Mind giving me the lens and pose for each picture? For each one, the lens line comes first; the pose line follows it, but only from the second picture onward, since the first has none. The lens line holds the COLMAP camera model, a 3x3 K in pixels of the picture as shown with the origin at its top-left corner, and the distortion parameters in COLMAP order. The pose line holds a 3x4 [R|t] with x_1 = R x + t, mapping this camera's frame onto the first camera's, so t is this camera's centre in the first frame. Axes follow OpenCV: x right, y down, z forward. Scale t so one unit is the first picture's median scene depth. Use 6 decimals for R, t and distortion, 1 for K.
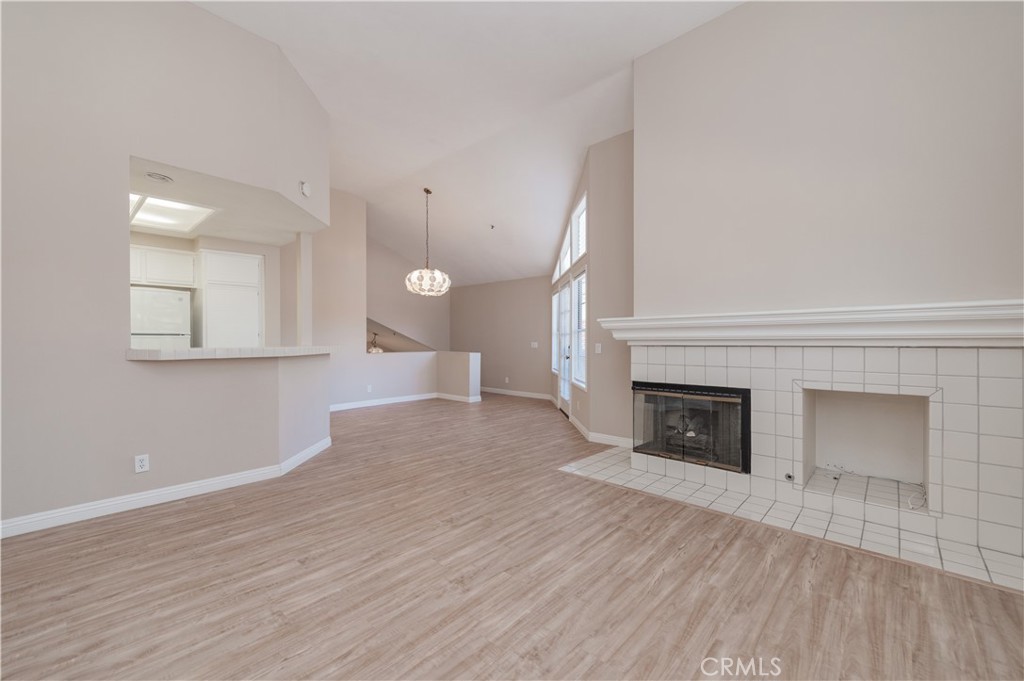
lens RADIAL K [[405.7, 0, 509.0], [0, 405.7, 342.7], [0, 0, 1]] dist [0.014603, -0.000174]
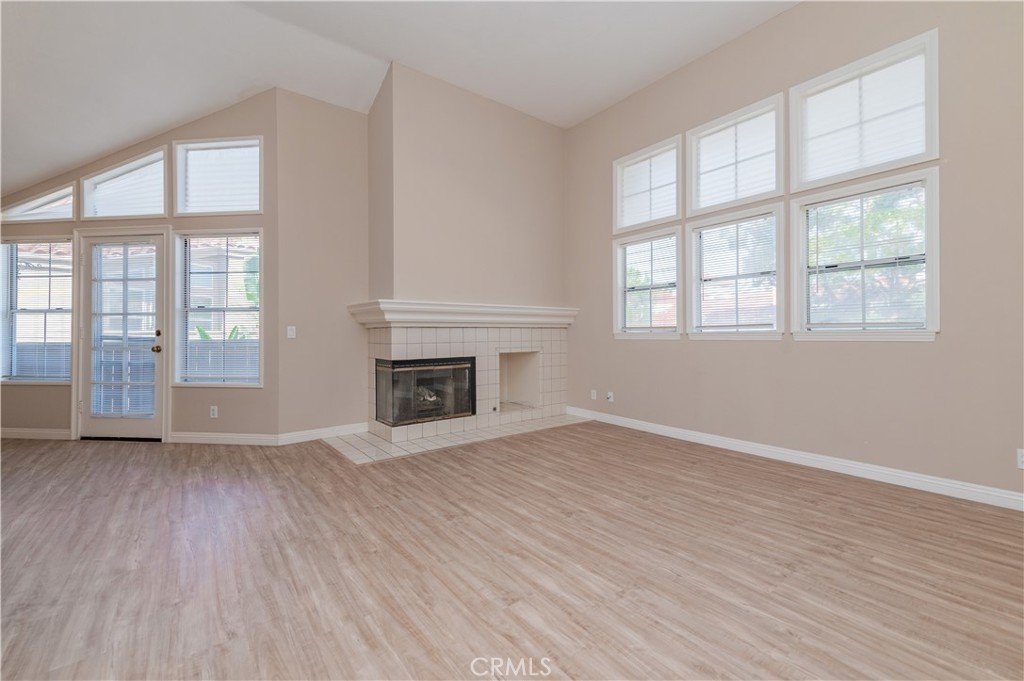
lens RADIAL K [[423.5, 0, 513.2], [0, 423.5, 334.2], [0, 0, 1]] dist [0.020395, -0.000156]
pose [[0.176932, 0.001708, 0.984222, -0.937239], [0.011915, 0.999921, -0.003877, 0.044980], [-0.984151, 0.012413, 0.176898, 0.639201]]
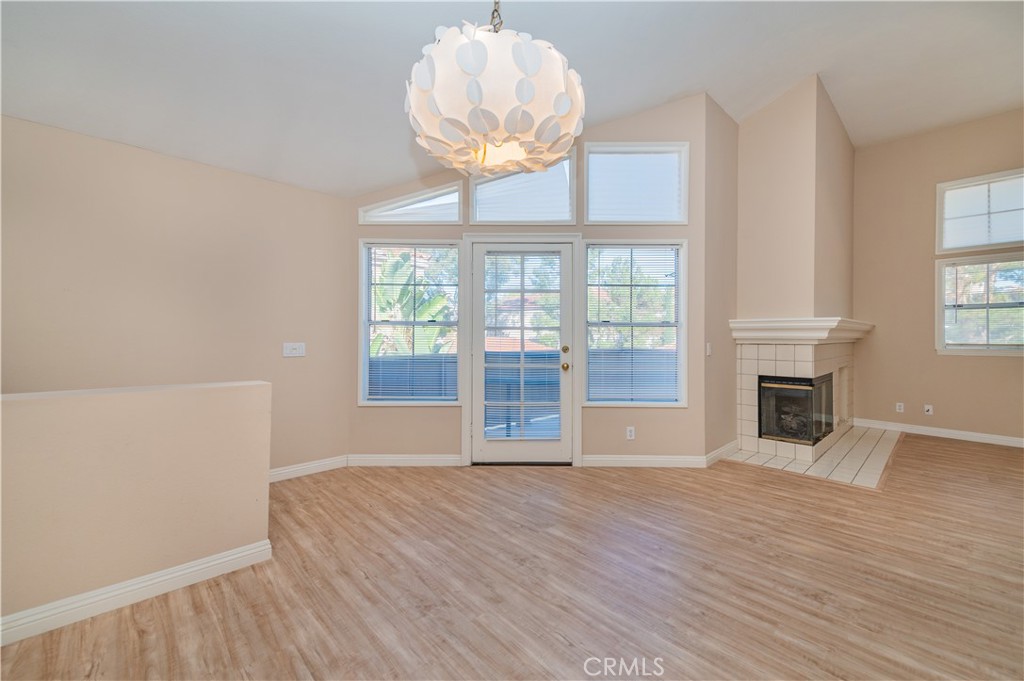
lens RADIAL K [[410.5, 0, 530.8], [0, 410.5, 338.9], [0, 0, 1]] dist [0.010368, -0.000387]
pose [[0.048494, -0.003695, 0.998817, -1.014032], [0.006028, 0.999976, 0.003406, -0.017388], [-0.998805, 0.005856, 0.048515, 2.151870]]
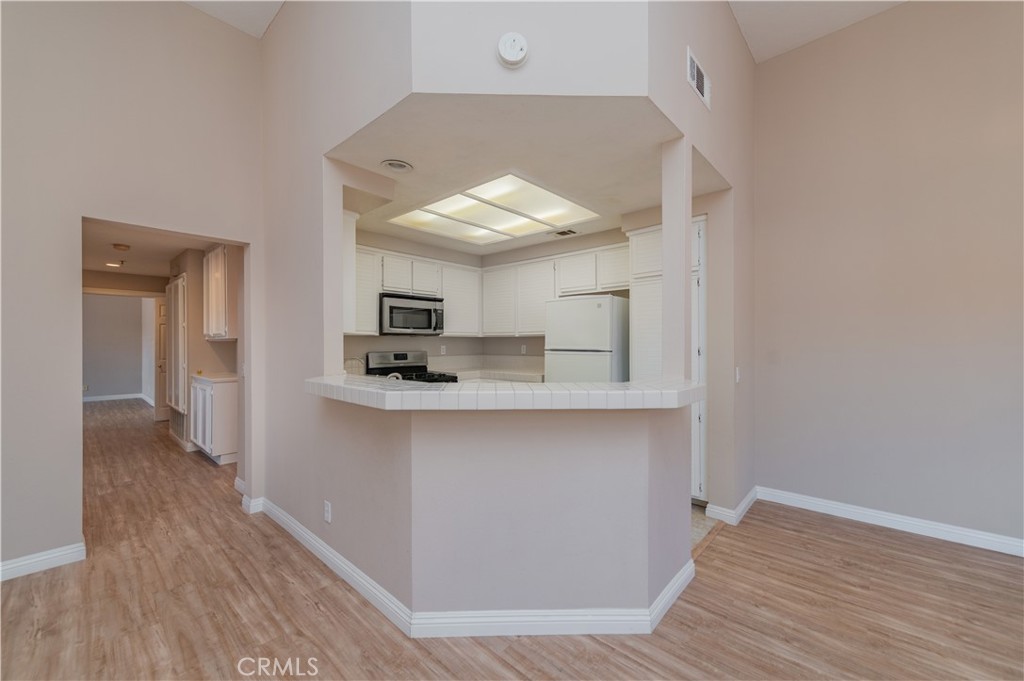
lens RADIAL K [[400.8, 0, 513.4], [0, 400.8, 340.8], [0, 0, 1]] dist [0.027917, -0.008250]
pose [[0.001576, -0.005285, -0.999985, -0.045830], [-0.006770, 0.999963, -0.005296, -0.059025], [0.999976, 0.006778, 0.001540, 1.369055]]
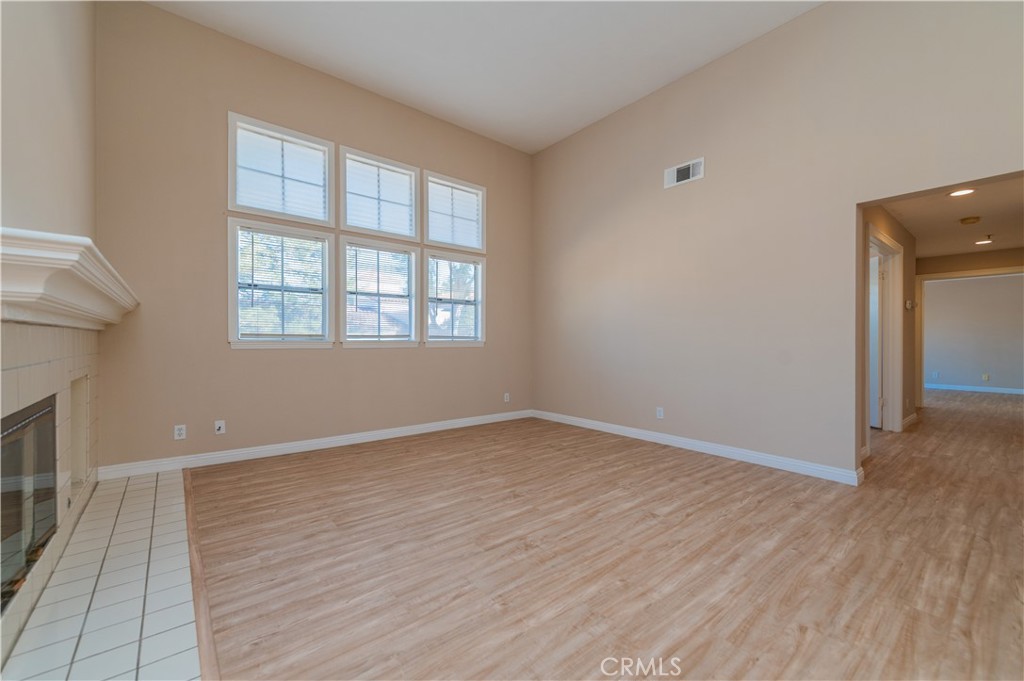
lens RADIAL K [[408.7, 0, 506.4], [0, 408.7, 340.0], [0, 0, 1]] dist [0.016005, -0.000195]
pose [[-0.987820, -0.001074, 0.155595, -0.206655], [-0.000984, 0.999999, 0.000657, 0.036887], [-0.155596, 0.000496, -0.987821, 1.631117]]
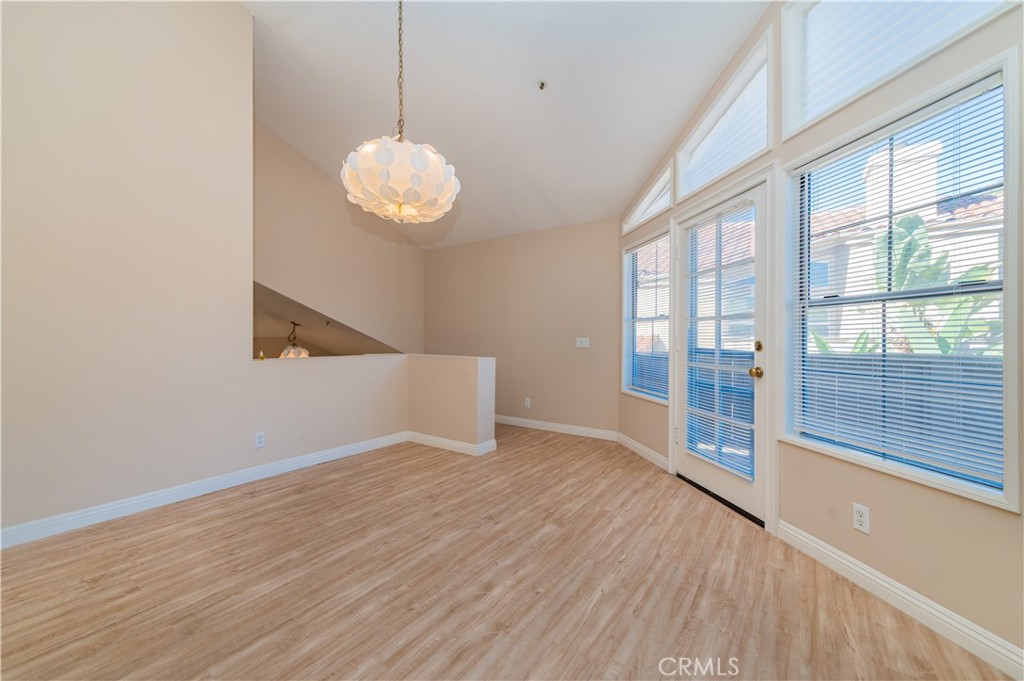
lens RADIAL K [[400.8, 0, 513.4], [0, 400.8, 340.8], [0, 0, 1]] dist [0.027917, -0.008250]
pose [[0.991713, 0.000740, 0.128475, -0.316336], [-0.000066, 0.999986, -0.005248, 0.014519], [-0.128477, 0.005196, 0.991699, 1.329443]]
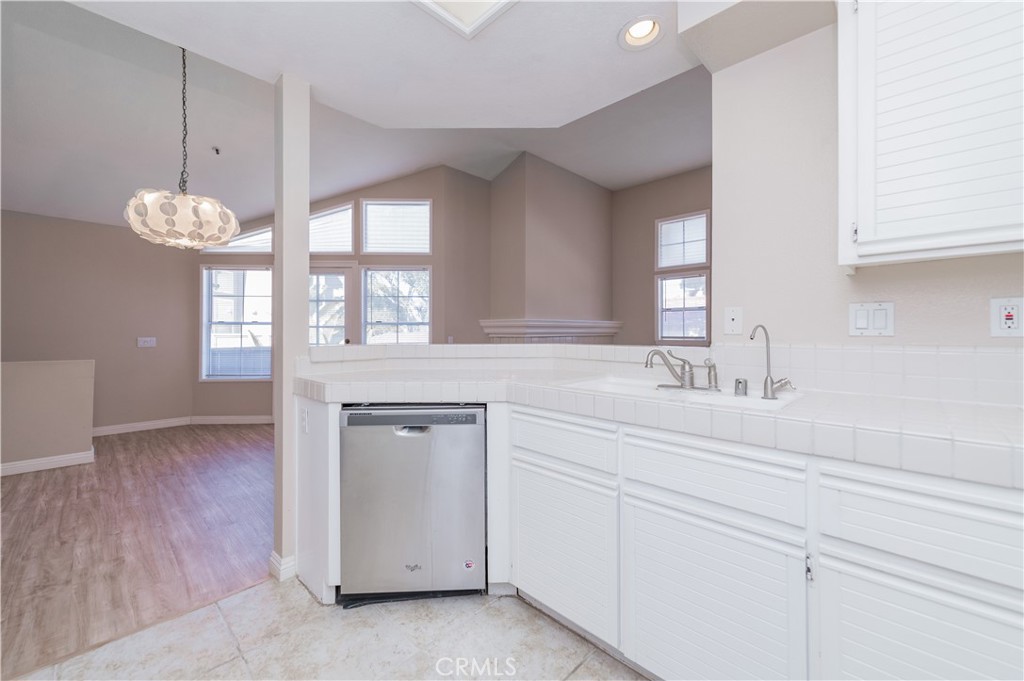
lens RADIAL K [[411.8, 0, 510.4], [0, 411.8, 330.4], [0, 0, 1]] dist [0.009342, -0.000017]
pose [[0.036983, 0.004681, 0.999305, -1.566189], [0.008700, 0.999950, -0.005006, -0.013523], [-0.999278, 0.008879, 0.036941, 1.279395]]
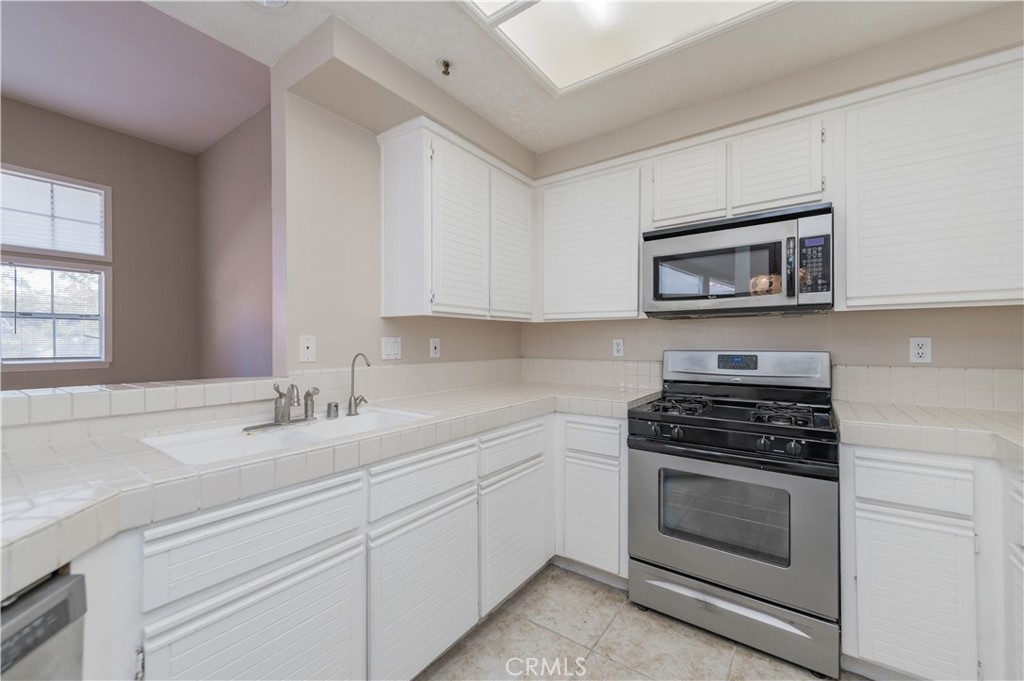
lens RADIAL K [[400.8, 0, 513.4], [0, 400.8, 340.8], [0, 0, 1]] dist [0.027917, -0.008250]
pose [[-0.993974, 0.002163, -0.109595, -1.186948], [0.001397, 0.999974, 0.007062, -0.044430], [0.109607, 0.006867, -0.993951, 1.618530]]
